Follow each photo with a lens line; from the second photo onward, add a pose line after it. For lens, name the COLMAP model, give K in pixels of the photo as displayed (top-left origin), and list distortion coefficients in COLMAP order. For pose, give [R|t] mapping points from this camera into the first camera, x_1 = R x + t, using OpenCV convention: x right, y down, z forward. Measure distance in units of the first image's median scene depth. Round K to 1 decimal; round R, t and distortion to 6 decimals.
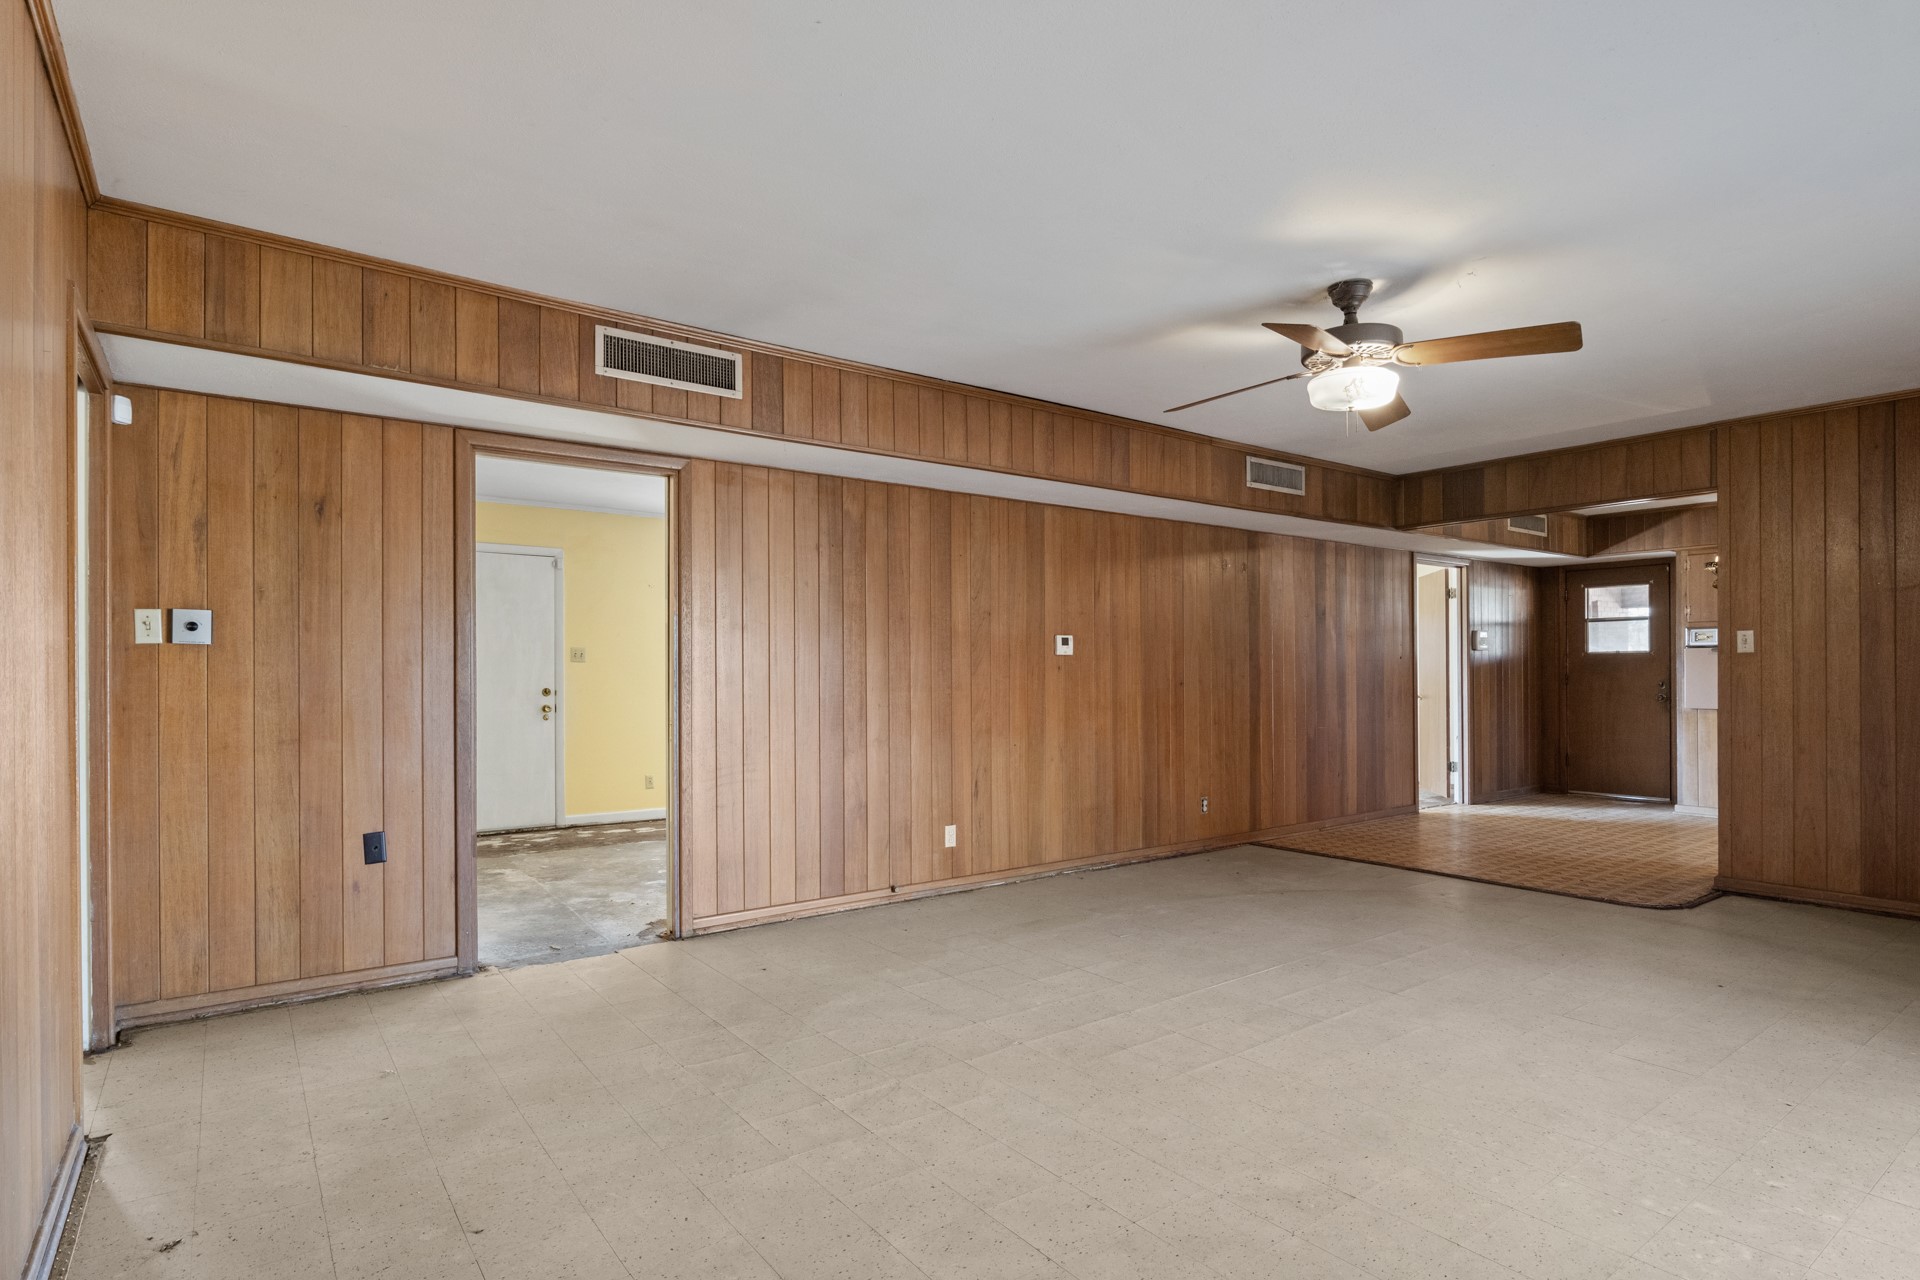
lens RADIAL K [[991.9, 0, 965.1], [0, 991.9, 670.0], [0, 0, 1]] dist [-0.012820, -0.000704]
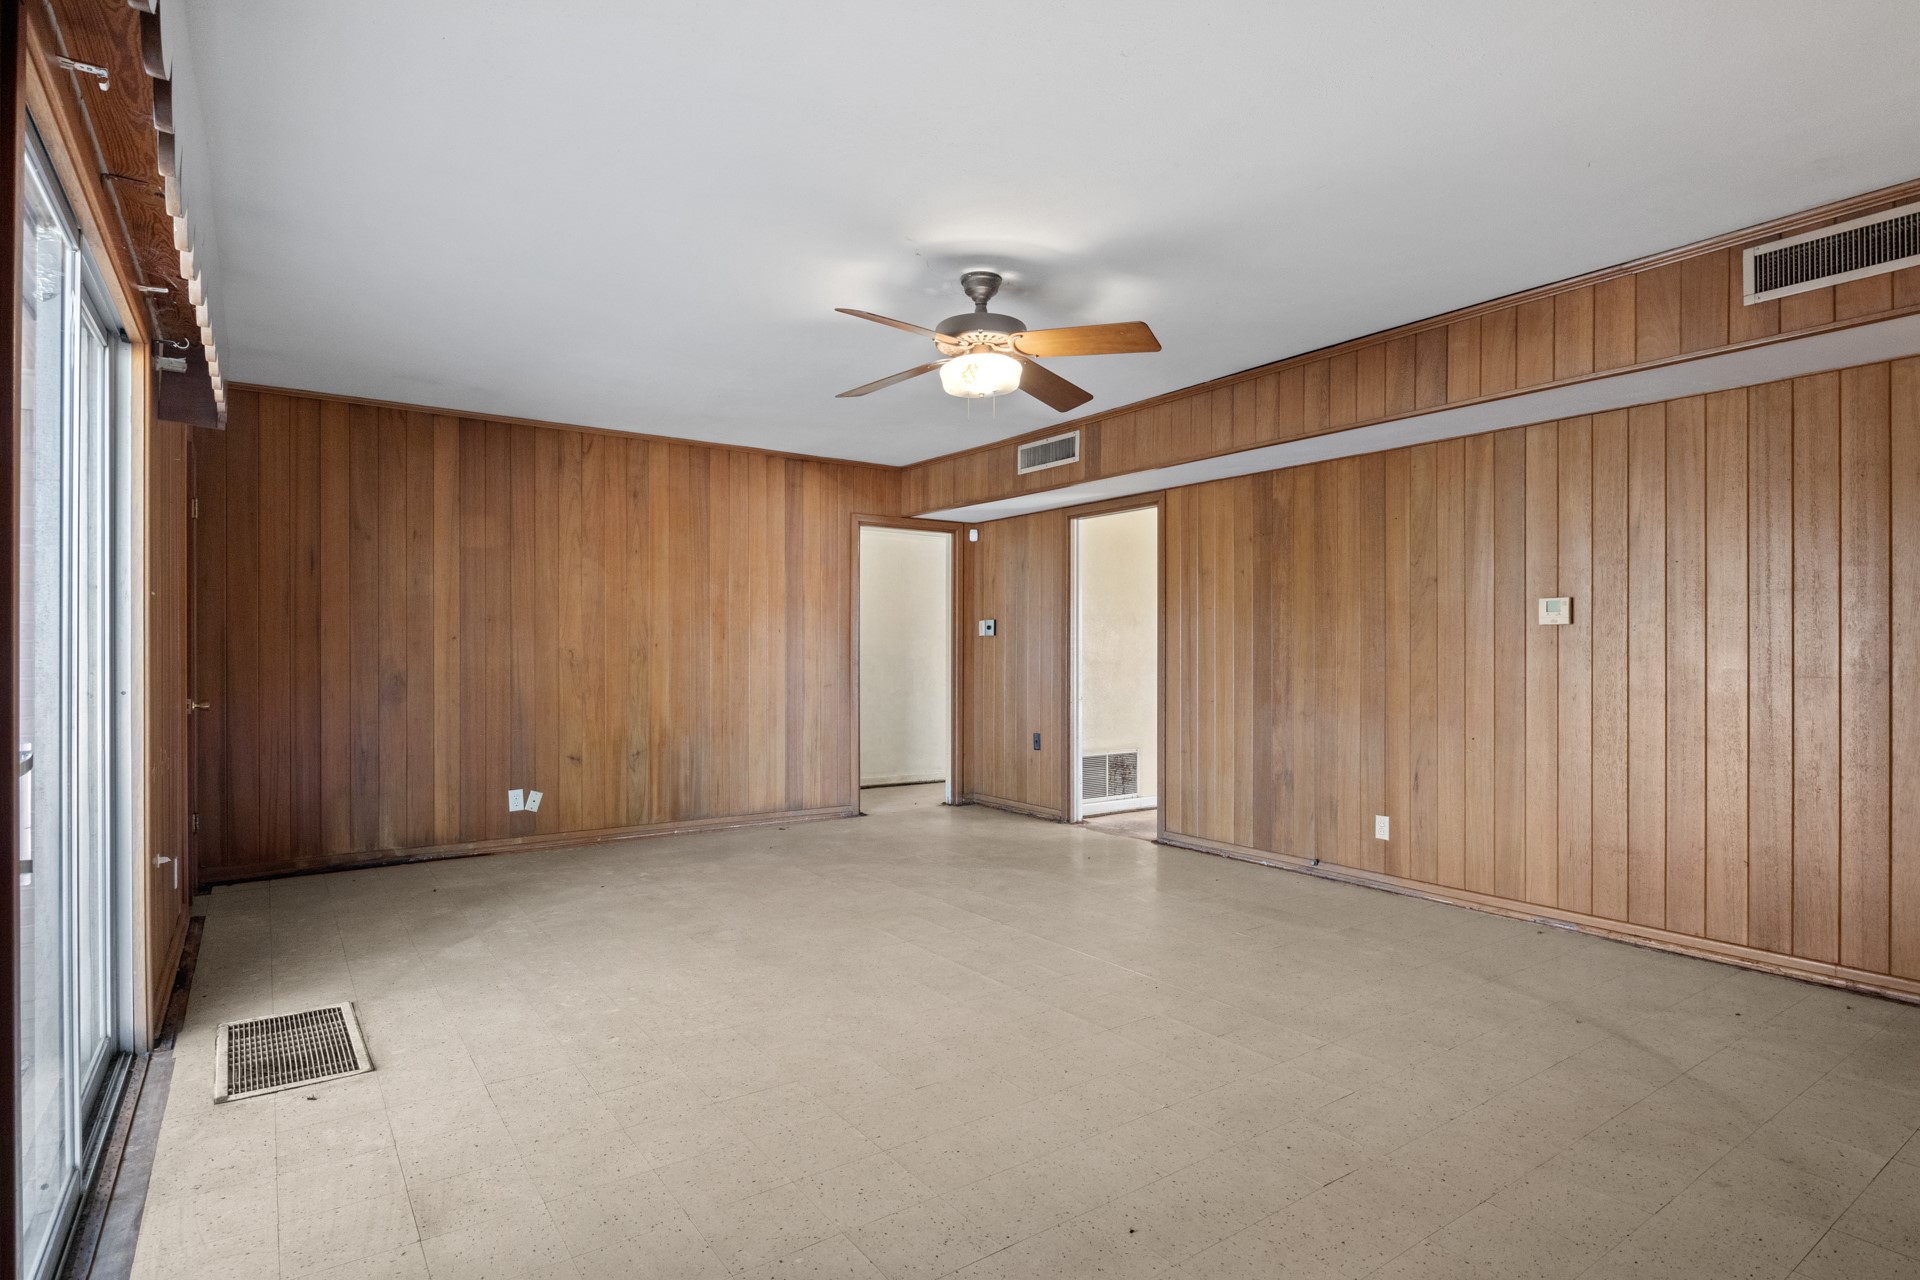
lens RADIAL K [[989.6, 0, 965.8], [0, 989.6, 650.9], [0, 0, 1]] dist [-0.020518, -0.000307]
pose [[-0.023015, 0.002892, -0.999731, 0.956307], [0.003037, 0.999991, 0.002823, 0.000776], [0.999731, -0.002971, -0.023023, 0.673716]]
